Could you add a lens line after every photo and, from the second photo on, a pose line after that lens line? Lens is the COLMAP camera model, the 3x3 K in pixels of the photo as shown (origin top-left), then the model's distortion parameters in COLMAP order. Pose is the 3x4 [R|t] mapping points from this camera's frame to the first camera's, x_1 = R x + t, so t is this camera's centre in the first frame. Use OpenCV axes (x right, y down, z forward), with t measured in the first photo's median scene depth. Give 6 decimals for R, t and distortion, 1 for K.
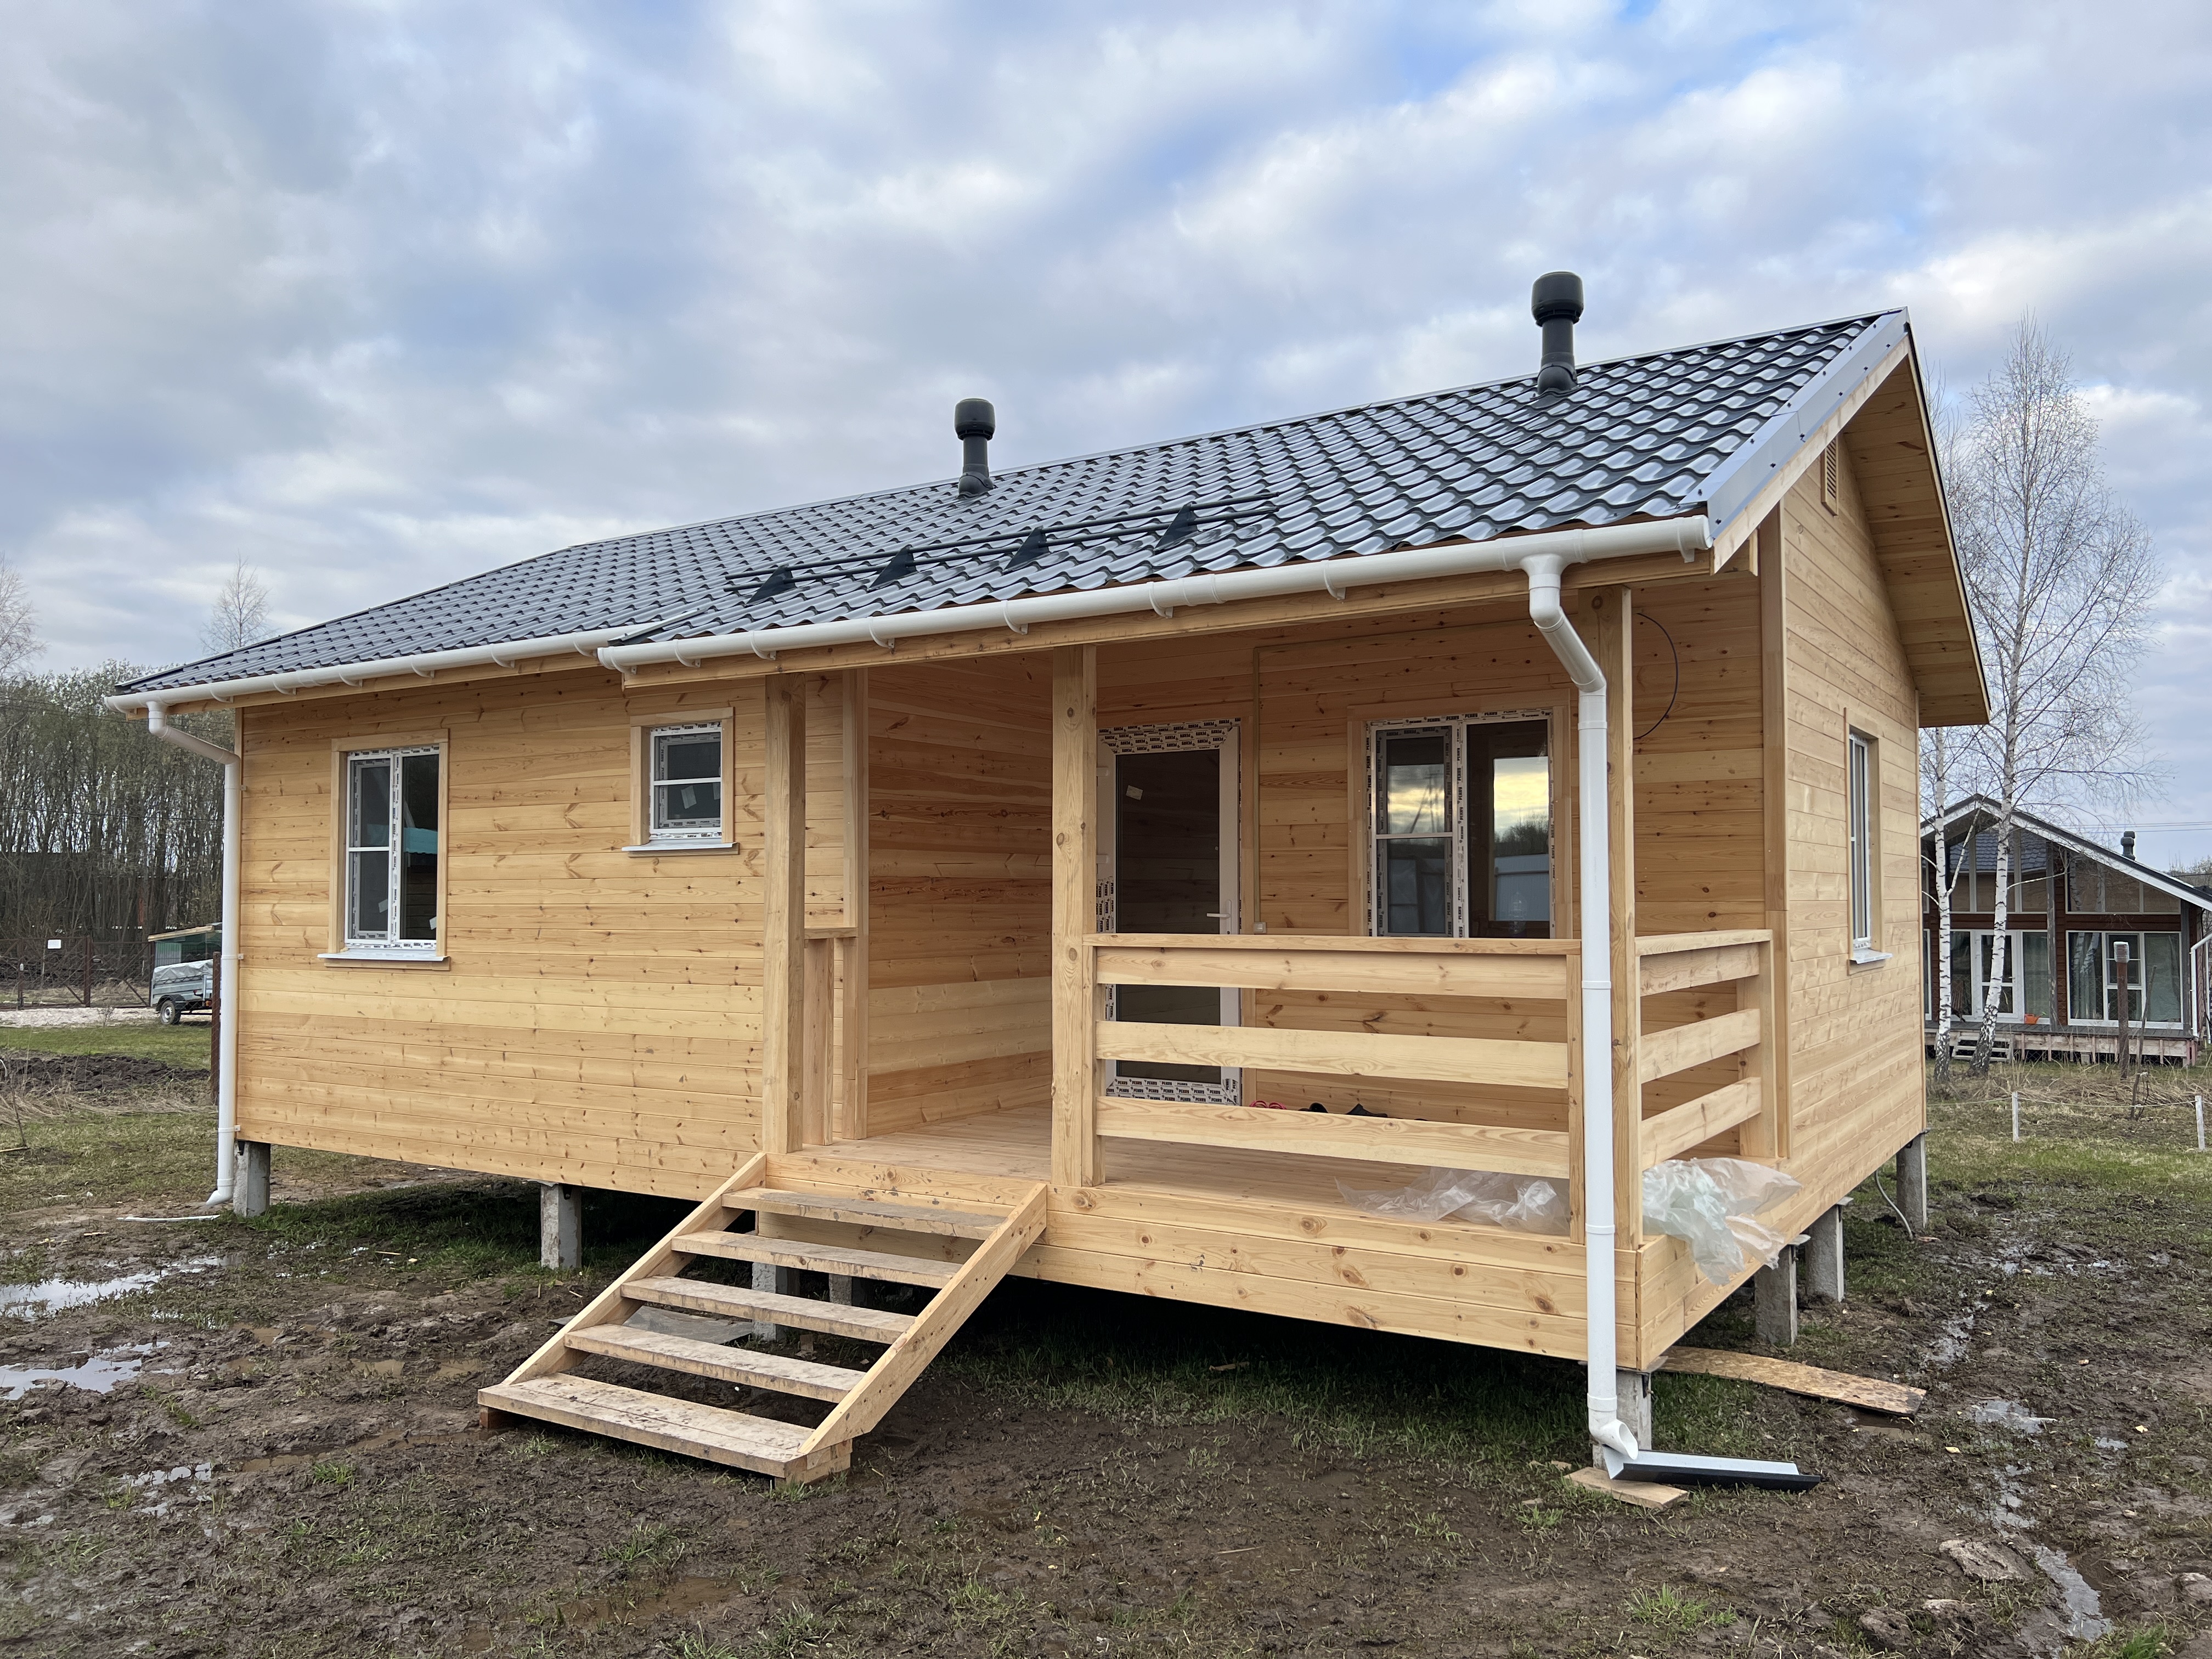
lens RADIAL K [[1653.9, 0, 1106.0], [0, 1653.9, 829.5], [0, 0, 1]] dist [0.060519, -0.067927]
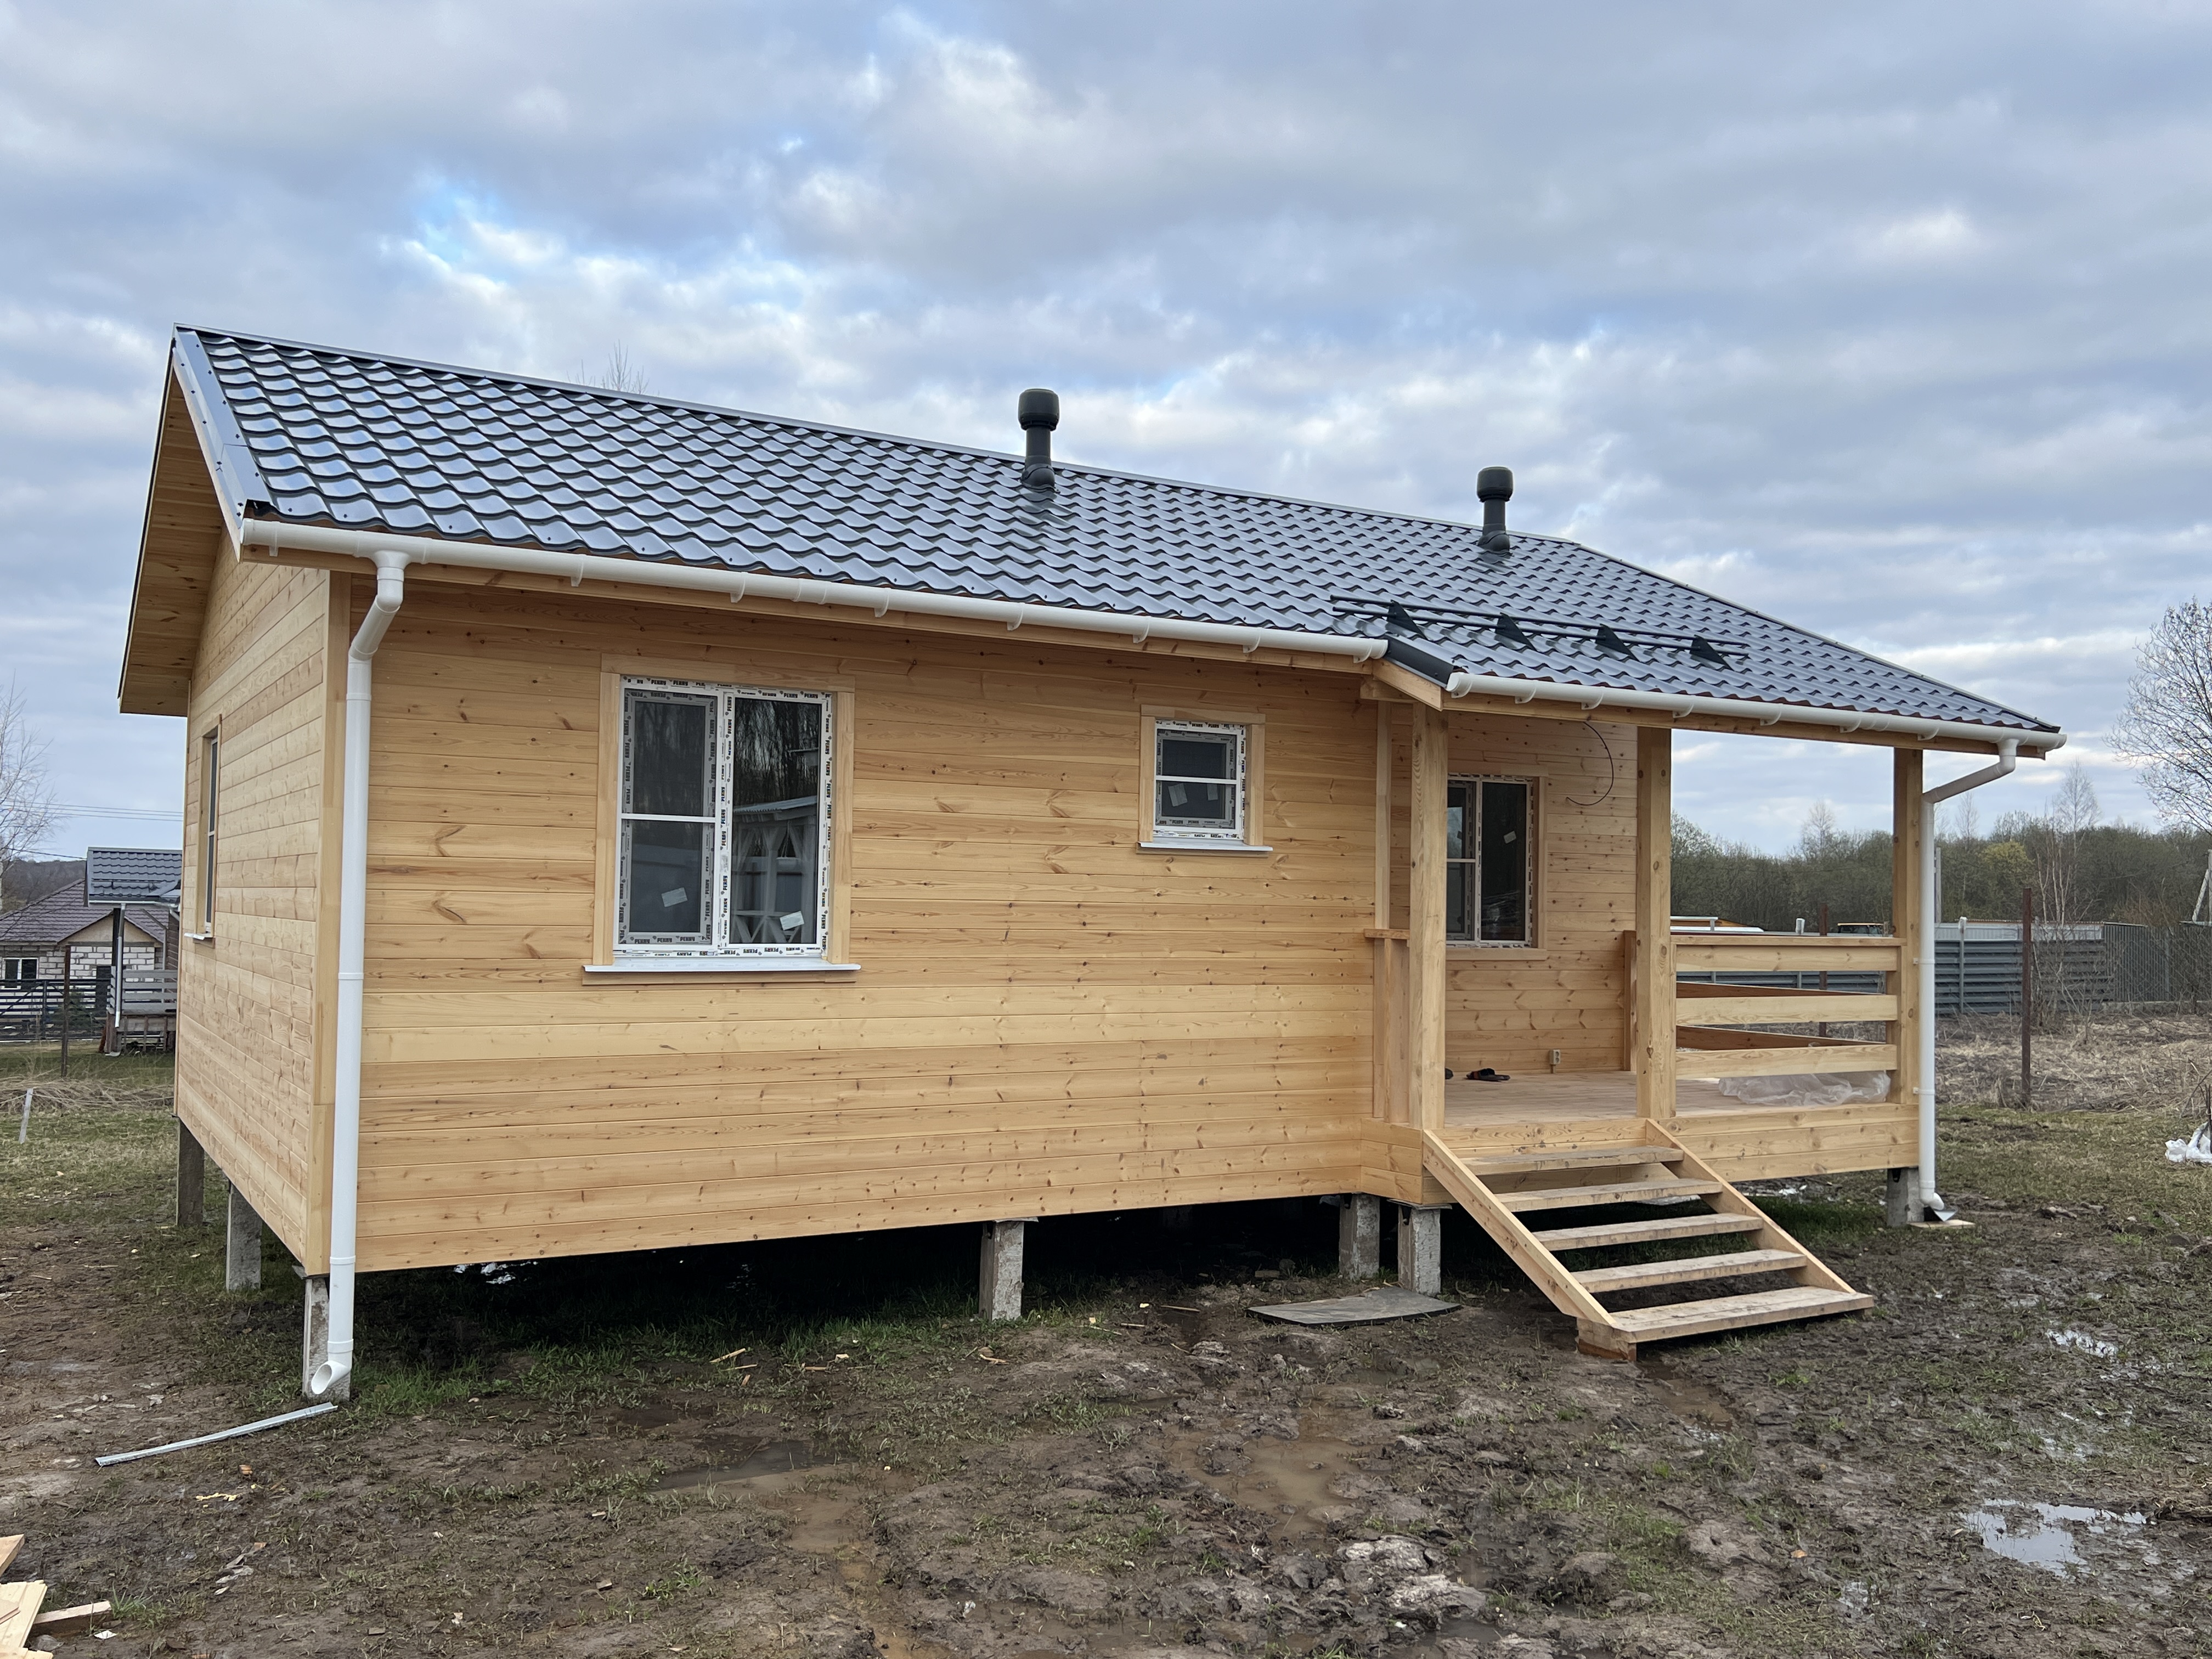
lens RADIAL K [[1892.4, 0, 1123.9], [0, 1892.4, 825.9], [0, 0, 1]] dist [0.086083, -0.137190]
pose [[0.446063, 0.047236, 0.893754, -1.278842], [-0.055806, 0.998131, -0.024900, 0.028745], [-0.893260, -0.038770, 0.447865, 0.539187]]
